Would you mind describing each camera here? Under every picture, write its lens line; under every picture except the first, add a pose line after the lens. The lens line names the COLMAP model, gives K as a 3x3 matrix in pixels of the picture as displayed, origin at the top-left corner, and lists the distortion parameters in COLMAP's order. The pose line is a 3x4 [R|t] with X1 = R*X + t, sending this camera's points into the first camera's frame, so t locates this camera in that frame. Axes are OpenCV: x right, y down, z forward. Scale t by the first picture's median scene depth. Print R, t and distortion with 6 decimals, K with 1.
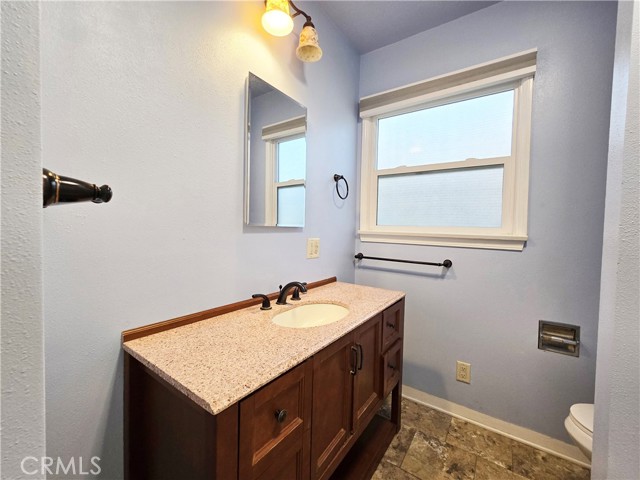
lens RADIAL K [[262.8, 0, 323.2], [0, 262.8, 236.4], [0, 0, 1]] dist [-0.004789, 0.000379]
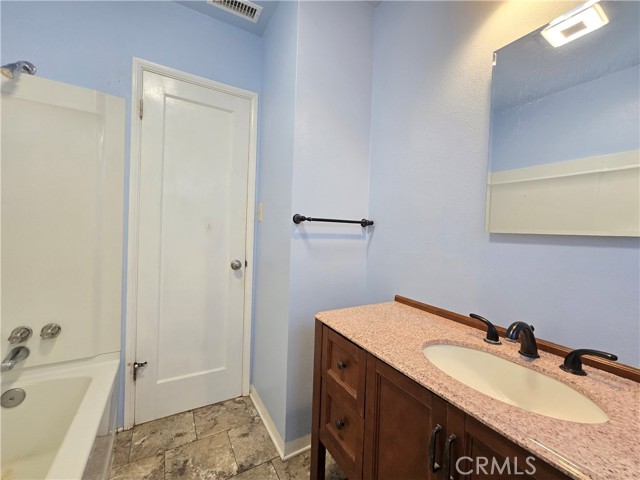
lens RADIAL K [[262.8, 0, 320.3], [0, 262.8, 239.2], [0, 0, 1]] dist [-0.004789, 0.000379]
pose [[-0.416961, -0.008069, -0.908889, 0.531816], [-0.074373, 0.996910, 0.025269, -0.001918], [0.905877, 0.078133, -0.416272, 0.661527]]
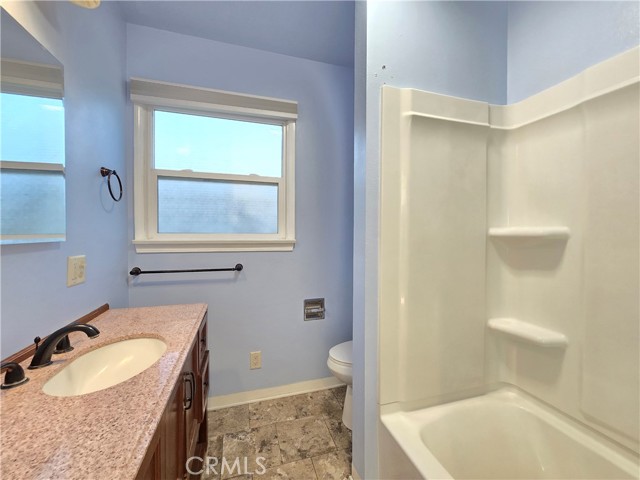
lens RADIAL K [[262.8, 0, 319.6], [0, 262.8, 237.1], [0, 0, 1]] dist [-0.004789, 0.000379]
pose [[0.617740, -0.037089, 0.785508, -0.189911], [0.037780, 0.999133, 0.017465, -0.031694], [-0.785475, 0.018888, 0.618606, 0.068171]]
